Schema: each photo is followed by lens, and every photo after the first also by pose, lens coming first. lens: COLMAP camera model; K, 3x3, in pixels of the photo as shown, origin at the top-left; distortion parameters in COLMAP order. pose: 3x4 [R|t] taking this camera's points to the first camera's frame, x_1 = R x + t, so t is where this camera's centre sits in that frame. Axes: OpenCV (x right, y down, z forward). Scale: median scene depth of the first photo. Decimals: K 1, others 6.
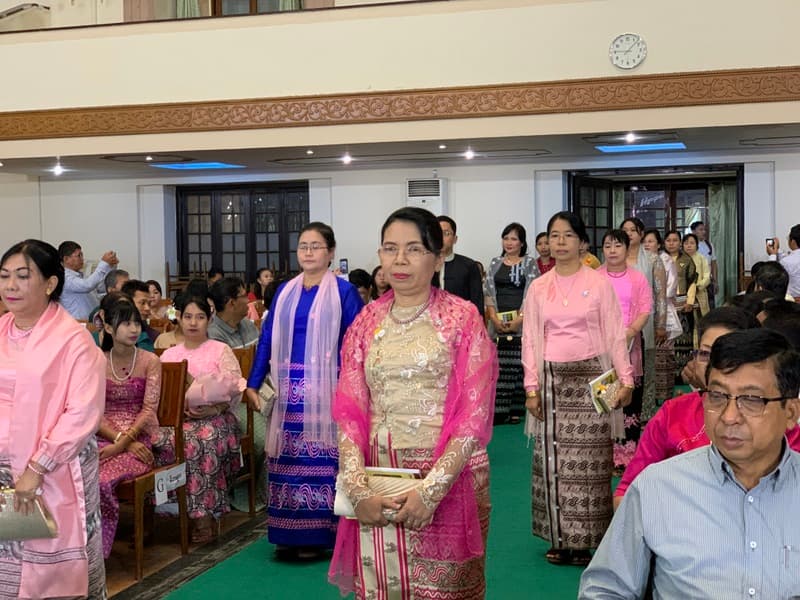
lens RADIAL K [[1203.5, 0, 400.0], [0, 1203.5, 300.0], [0, 0, 1]] dist [0.036363, -0.000051]
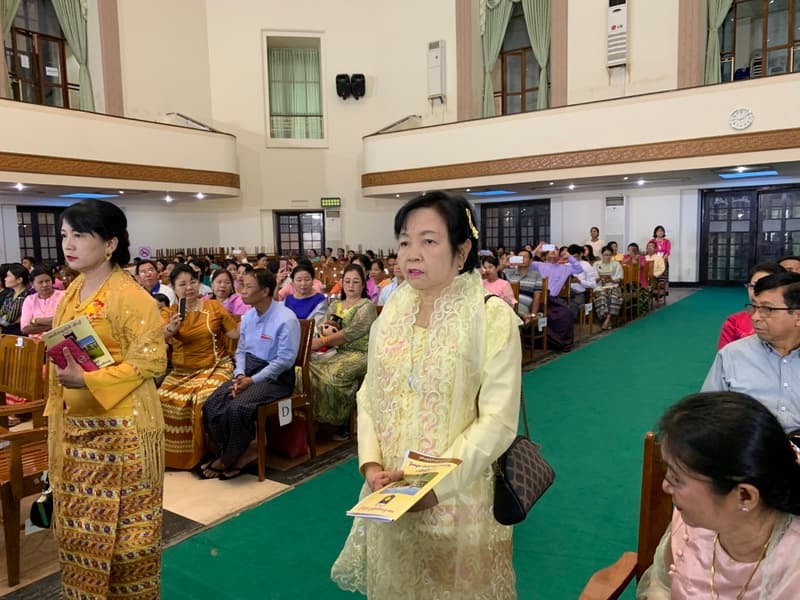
lens RADIAL K [[618.9, 0, 392.0], [0, 618.9, 300.4], [0, 0, 1]] dist [0.024123, -0.014310]
pose [[0.948217, 0.025698, -0.316582, 0.001716], [-0.005911, 0.997977, 0.063304, 0.001251], [0.317568, -0.058155, 0.946451, -0.026940]]
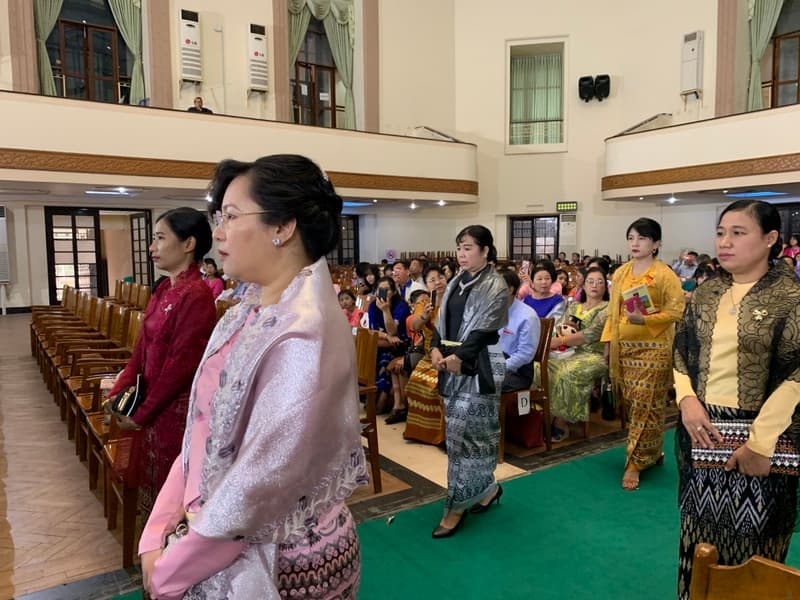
lens RADIAL K [[613.9, 0, 395.6], [0, 613.9, 299.5], [0, 0, 1]] dist [0.013111, -0.010217]
pose [[0.773654, 0.061996, -0.630568, 0.003721], [-0.029969, 0.997668, 0.061319, 0.003319], [0.632899, -0.028543, 0.773708, -0.043288]]
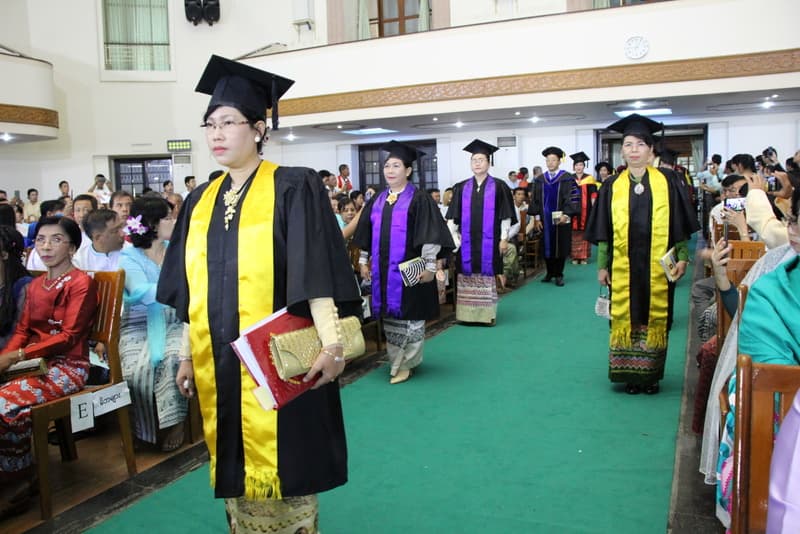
lens RADIAL K [[661.5, 0, 400.0], [0, 661.5, 267.0], [0, 0, 1]] dist [-0.194226, 0.191246]
pose [[0.989470, 0.002599, -0.144716, 0.006532], [0.008031, 0.997313, 0.072821, 0.011574], [0.144517, -0.073216, 0.986790, 0.115896]]
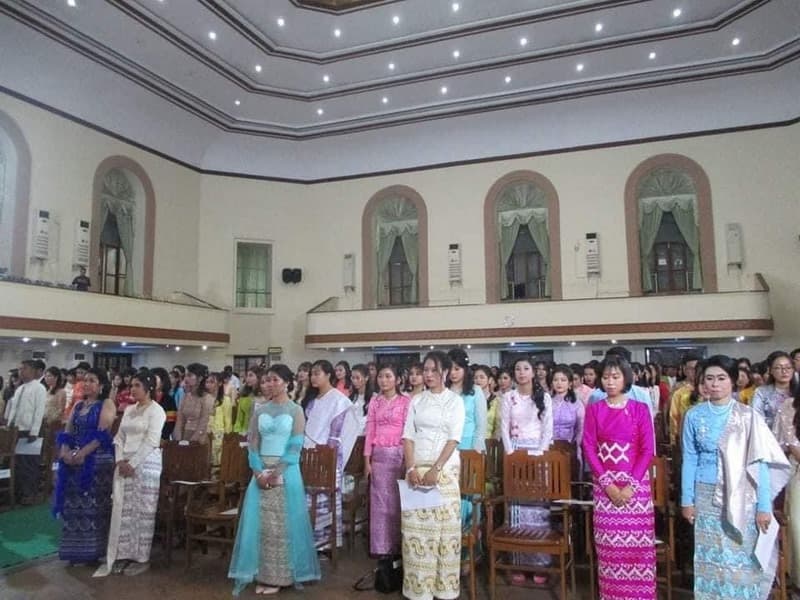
lens RADIAL K [[662.5, 0, 410.7], [0, 662.5, 295.8], [0, 0, 1]] dist [-0.013490, -0.004169]
pose [[0.996976, -0.003283, -0.077646, 0.043694], [-0.008959, 0.987592, -0.156788, 0.030382], [0.077198, 0.157009, 0.984575, -0.898874]]
